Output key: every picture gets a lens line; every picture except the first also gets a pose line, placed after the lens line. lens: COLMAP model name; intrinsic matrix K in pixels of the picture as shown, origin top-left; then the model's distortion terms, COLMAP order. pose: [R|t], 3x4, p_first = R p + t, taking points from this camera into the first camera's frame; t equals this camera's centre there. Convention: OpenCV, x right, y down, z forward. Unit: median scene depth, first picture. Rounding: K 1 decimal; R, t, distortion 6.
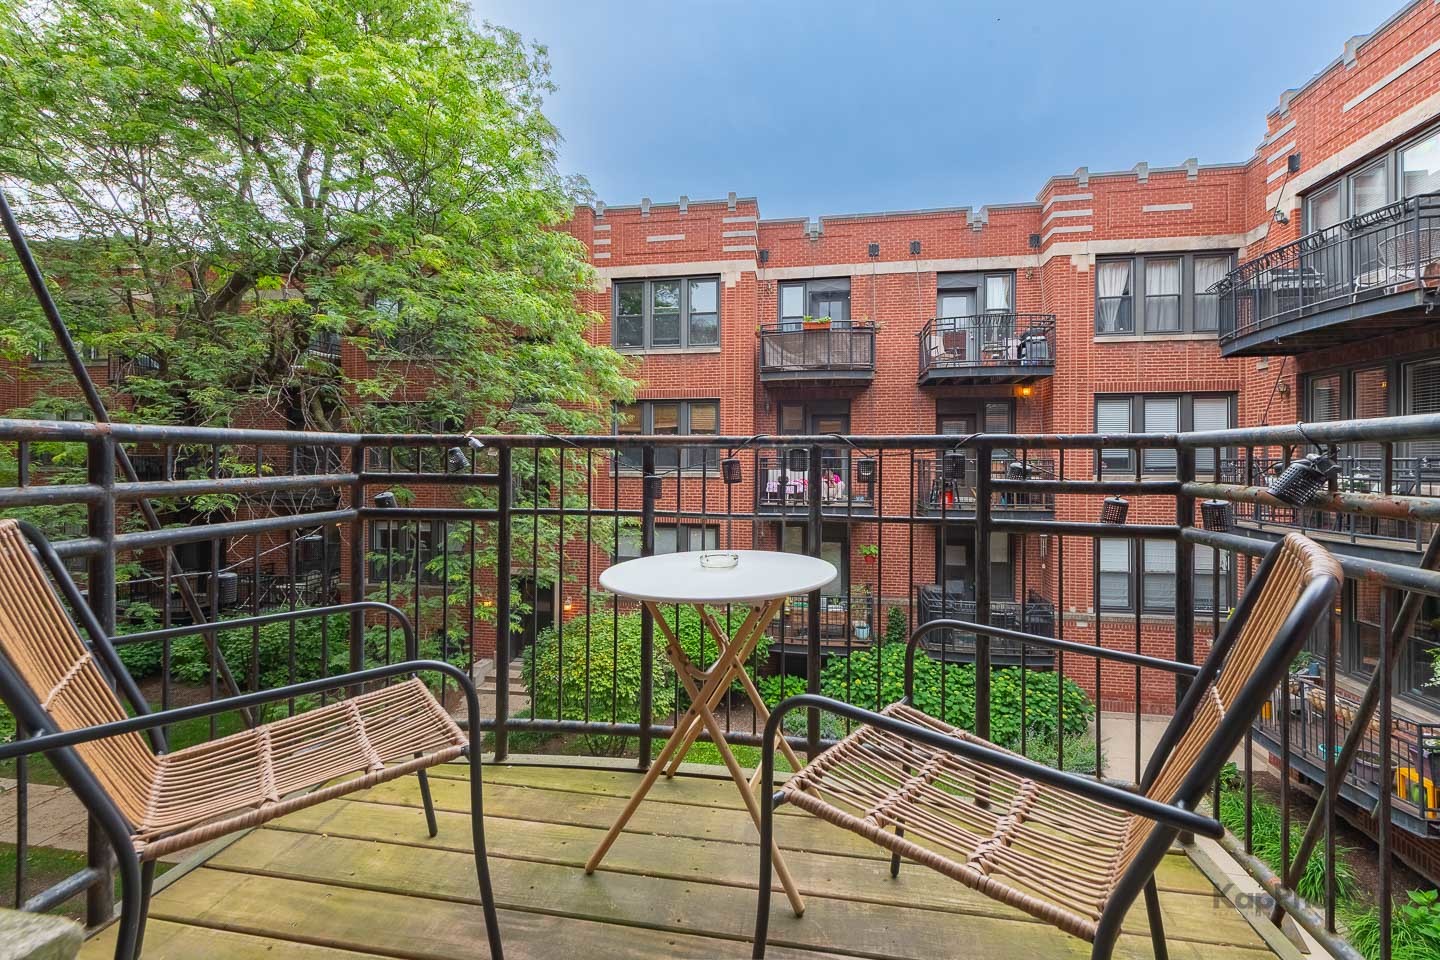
lens RADIAL K [[580.3, 0, 712.2], [0, 580.3, 450.1], [0, 0, 1]] dist [0.005383, -0.002349]
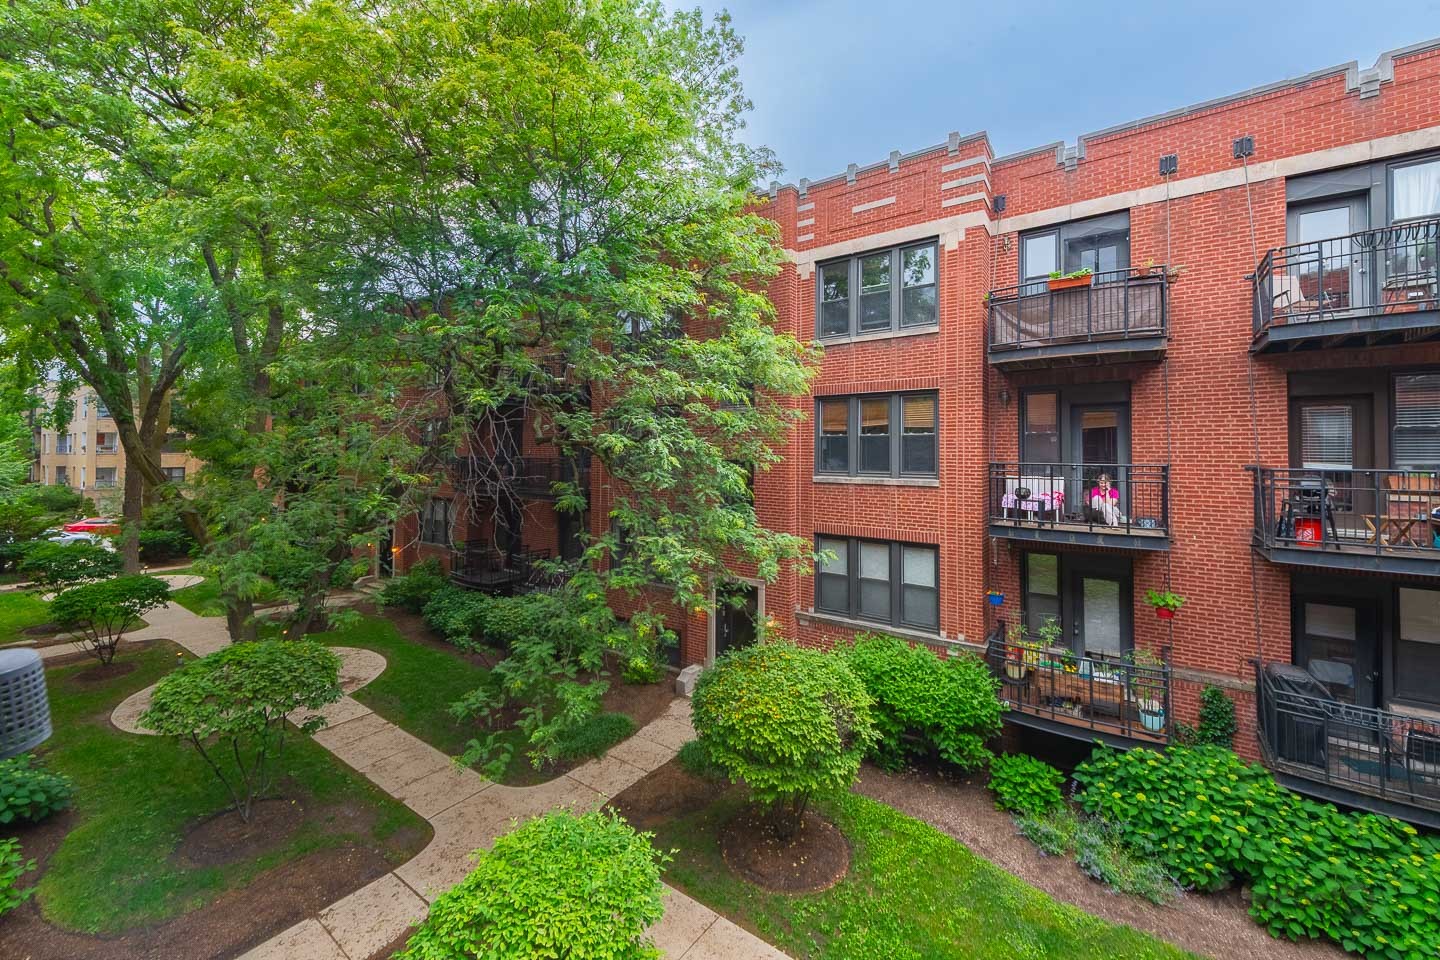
lens RADIAL K [[580.3, 0, 723.1], [0, 580.3, 437.3], [0, 0, 1]] dist [0.005383, -0.002349]
pose [[0.907328, -0.013701, -0.420201, 0.088172], [0.009505, 0.999882, -0.012078, -0.015546], [0.420316, 0.006965, 0.907351, 0.154130]]
